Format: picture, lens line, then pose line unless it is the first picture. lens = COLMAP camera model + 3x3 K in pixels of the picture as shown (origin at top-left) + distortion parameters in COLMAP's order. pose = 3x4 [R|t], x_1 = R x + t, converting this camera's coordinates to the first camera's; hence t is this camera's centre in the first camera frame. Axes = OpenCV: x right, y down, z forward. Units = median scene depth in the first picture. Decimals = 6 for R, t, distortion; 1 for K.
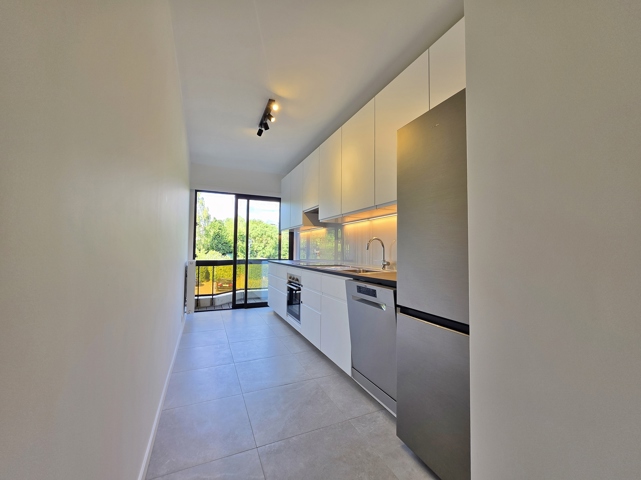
lens RADIAL K [[256.4, 0, 320.5], [0, 256.4, 237.9], [0, 0, 1]] dist [-0.000205, 0.000691]
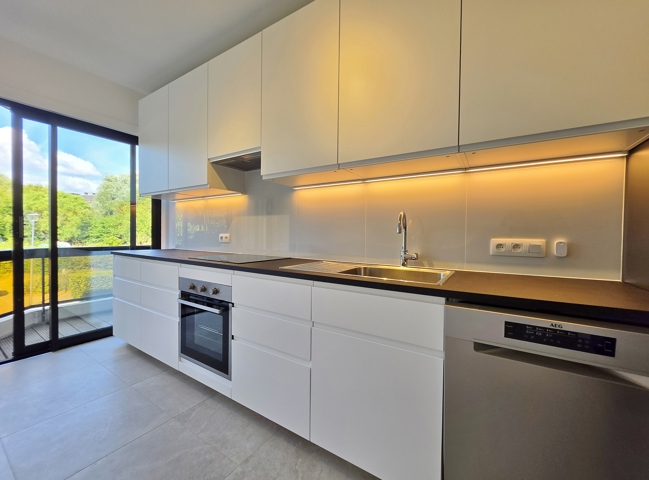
lens RADIAL K [[270.3, 0, 324.5], [0, 270.3, 240.0], [0, 0, 1]] dist [-0.002775, -0.000039]
pose [[0.847621, -0.004063, 0.530587, -0.125111], [-0.036550, 0.997148, 0.066026, 0.013937], [-0.529342, -0.075358, 0.845055, 0.298521]]
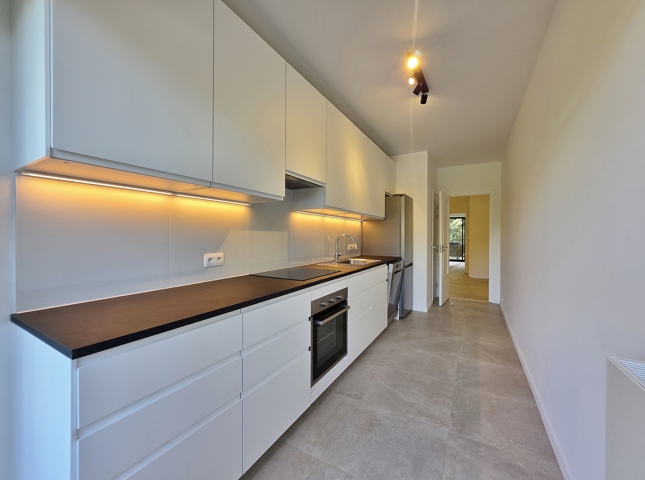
lens RADIAL K [[268.6, 0, 322.5], [0, 268.6, 240.0], [0, 0, 1]] dist [-0.002775, -0.000039]
pose [[-0.588461, -0.017482, 0.808337, -0.388405], [-0.048967, 0.998702, -0.014049, 0.023129], [-0.807042, -0.047849, -0.588553, 0.930976]]
